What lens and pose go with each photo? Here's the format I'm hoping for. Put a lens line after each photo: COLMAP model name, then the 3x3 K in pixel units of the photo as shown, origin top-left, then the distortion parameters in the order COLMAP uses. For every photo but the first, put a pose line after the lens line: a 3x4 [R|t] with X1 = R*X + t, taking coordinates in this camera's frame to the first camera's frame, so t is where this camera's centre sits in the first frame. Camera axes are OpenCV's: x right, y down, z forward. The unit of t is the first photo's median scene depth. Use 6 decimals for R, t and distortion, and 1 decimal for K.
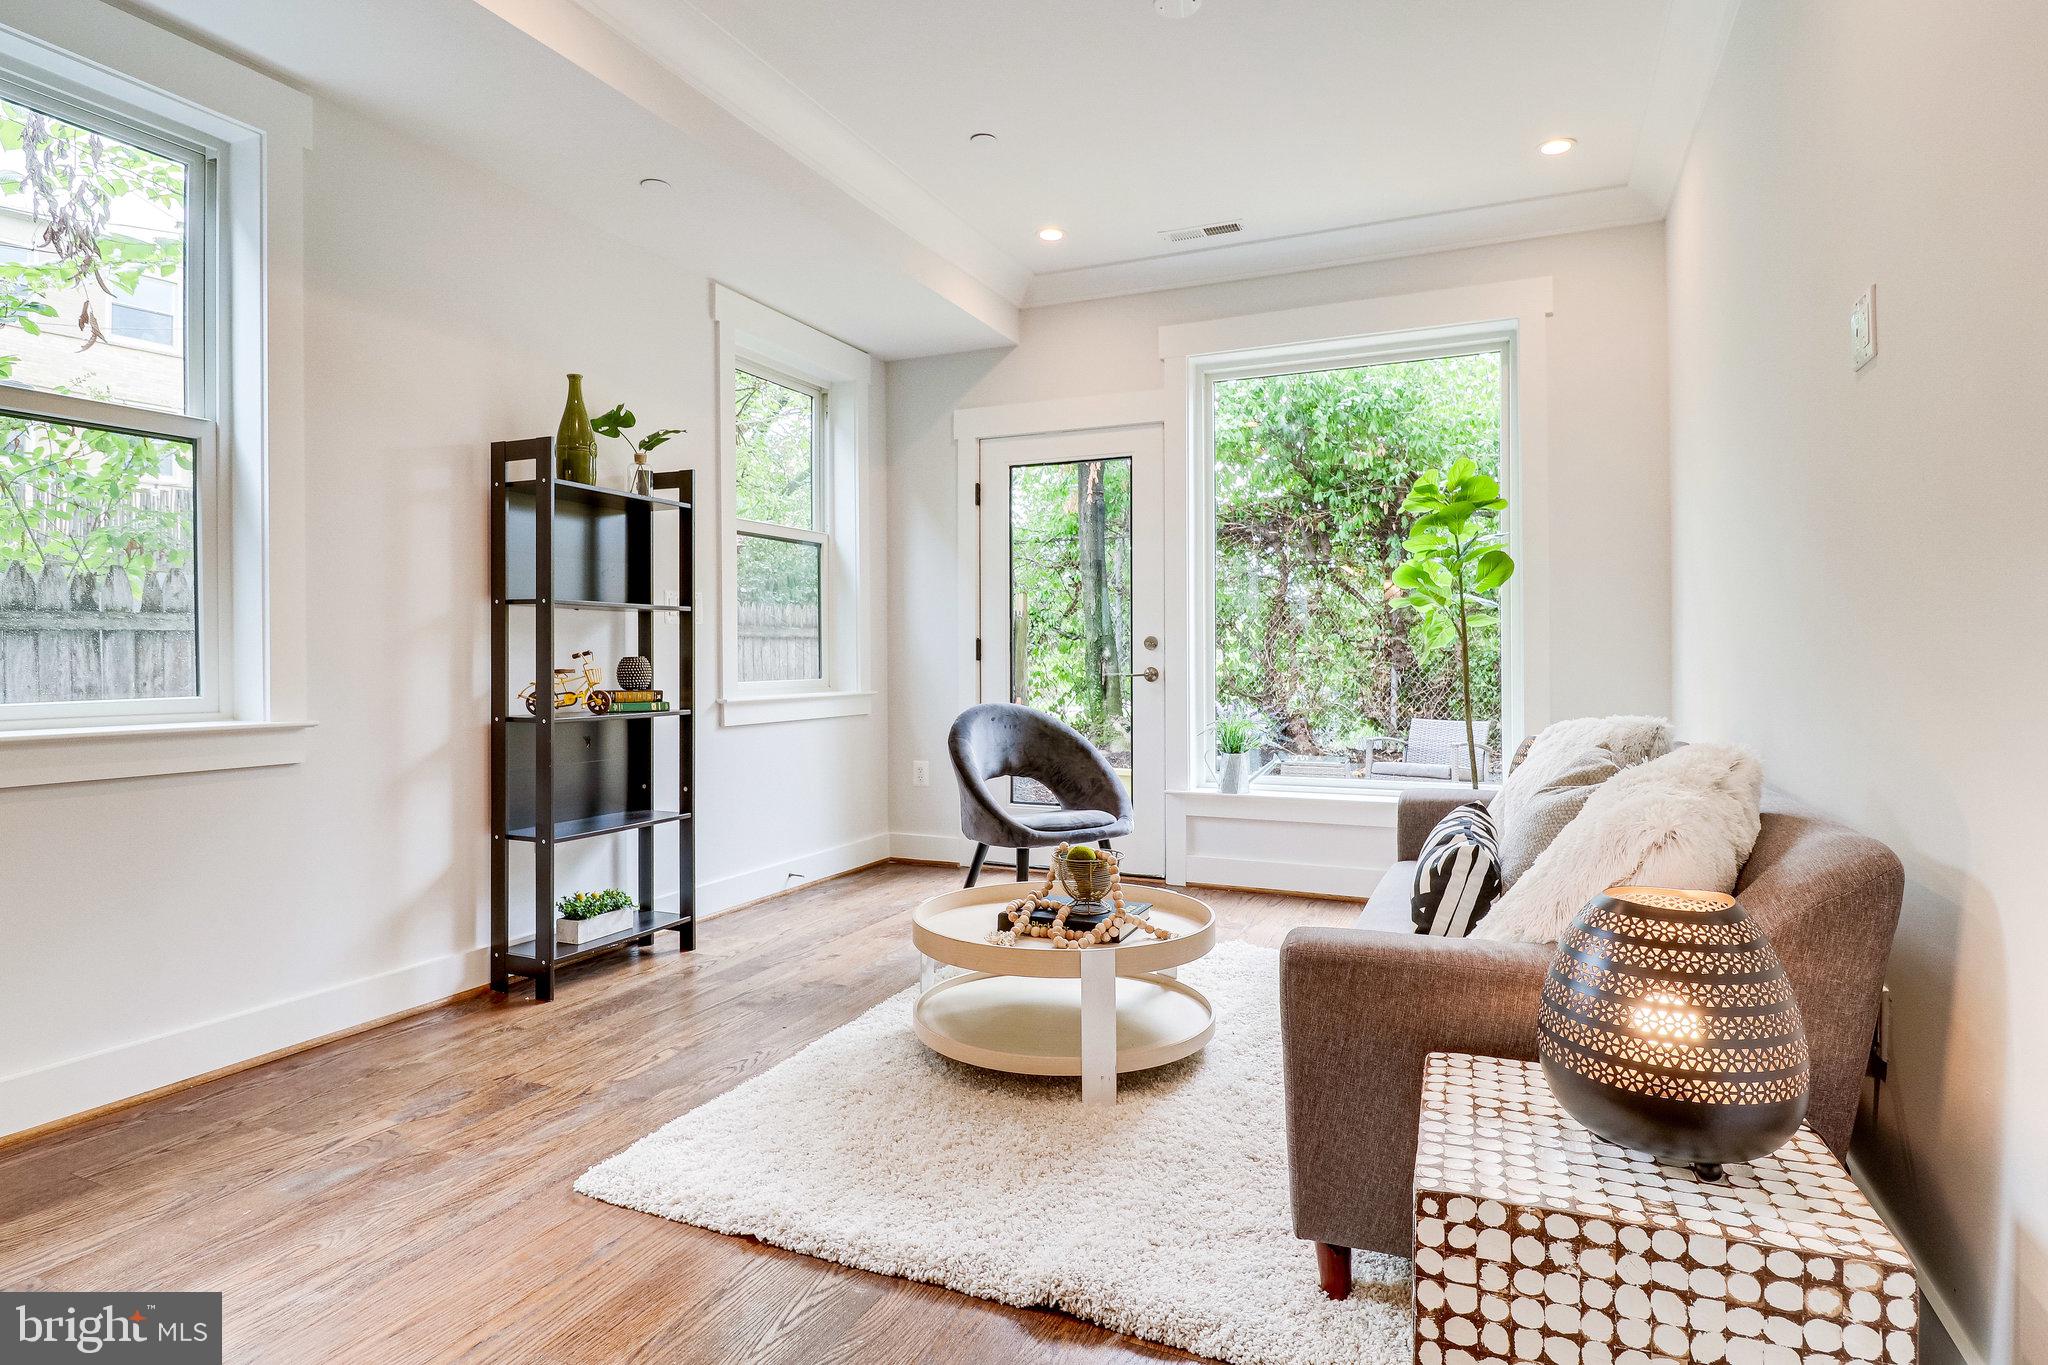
lens RADIAL K [[1068.3, 0, 1018.4], [0, 1068.3, 665.1], [0, 0, 1]] dist [-0.004334, -0.001804]
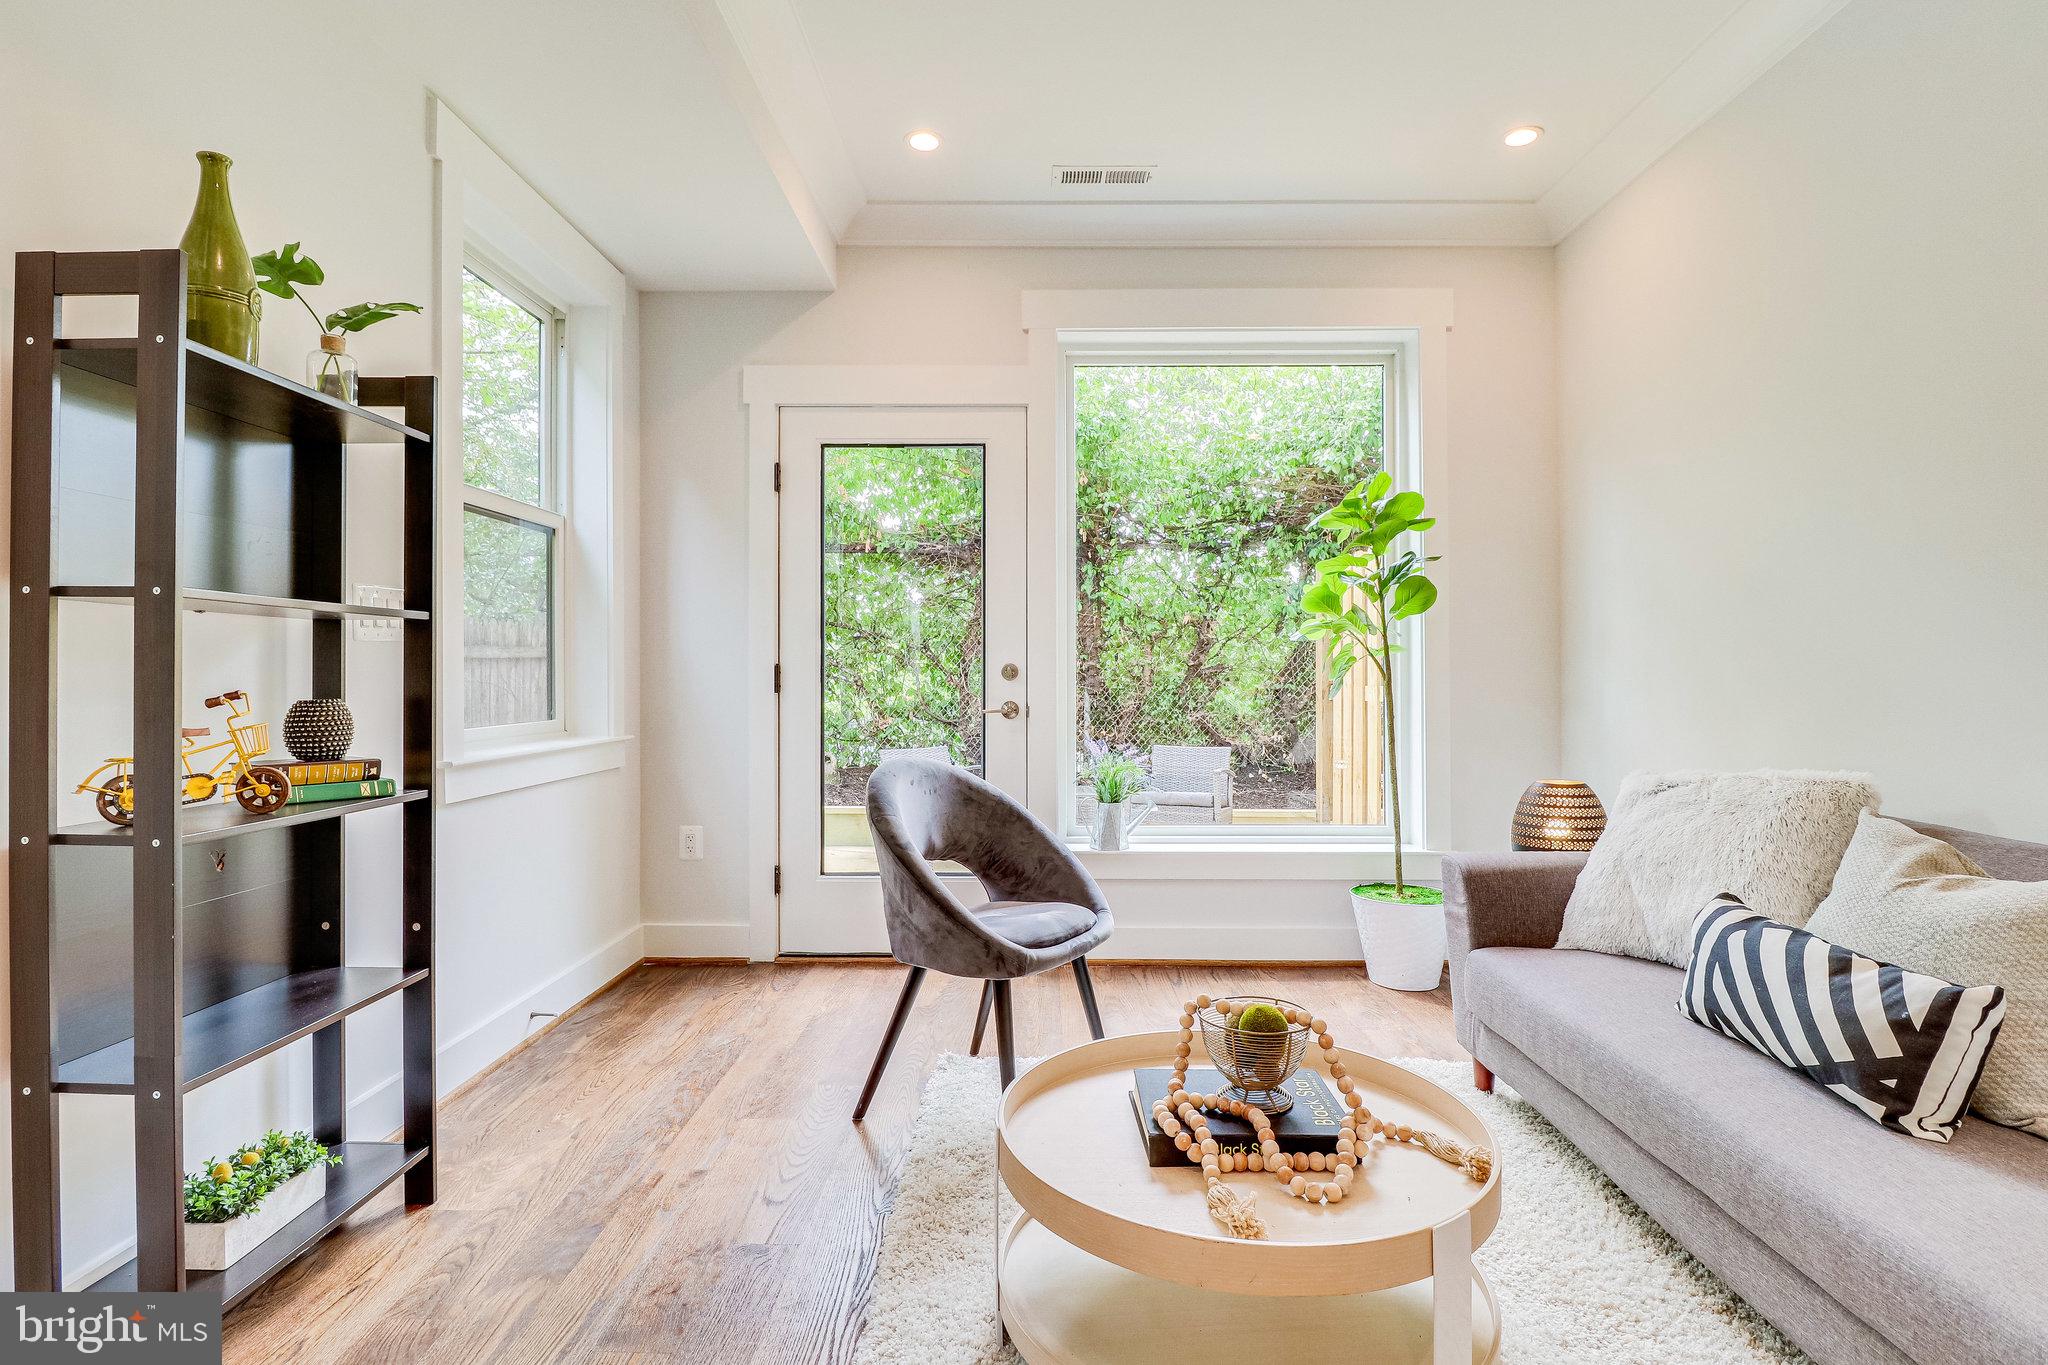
lens RADIAL K [[1004.6, 0, 1024.2], [0, 1004.6, 672.6], [0, 0, 1]] dist [0.003827, -0.014058]
pose [[0.919179, 0.003385, 0.393826, -0.223030], [0.000898, 0.999942, -0.010692, -0.015472], [-0.393840, 0.010181, 0.919123, 0.369661]]
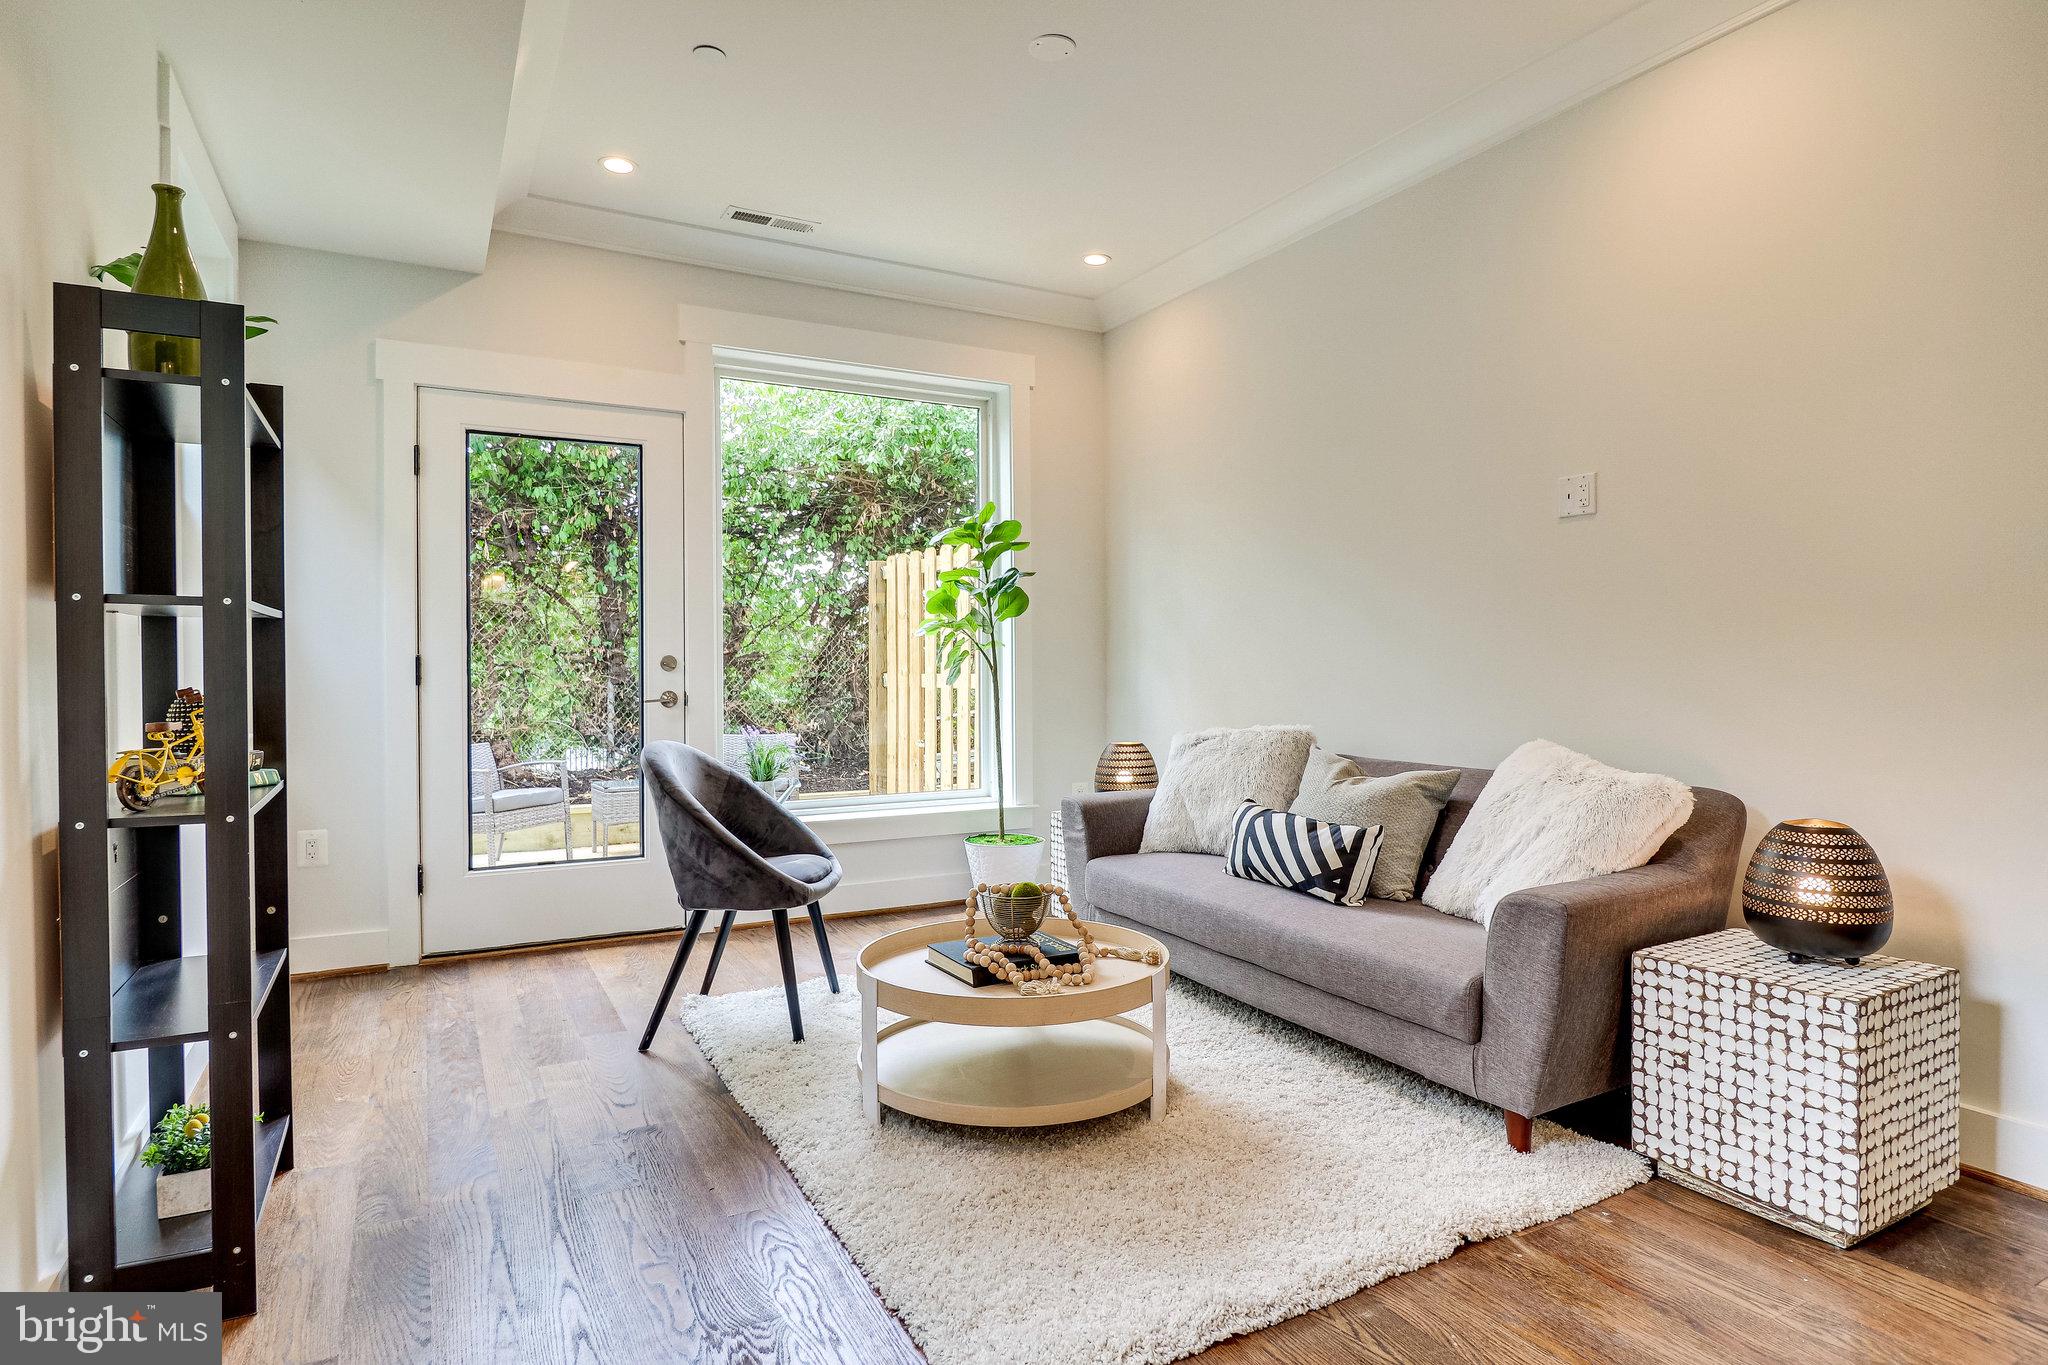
lens RADIAL K [[1115.9, 0, 1024.0], [0, 1115.9, 682.5], [0, 0, 1]] dist [-0.000842, -0.001539]
pose [[0.615468, -0.013492, 0.788046, -0.544240], [0.005591, 0.999903, 0.012753, -0.019535], [-0.788142, -0.003443, 0.615484, 0.271470]]
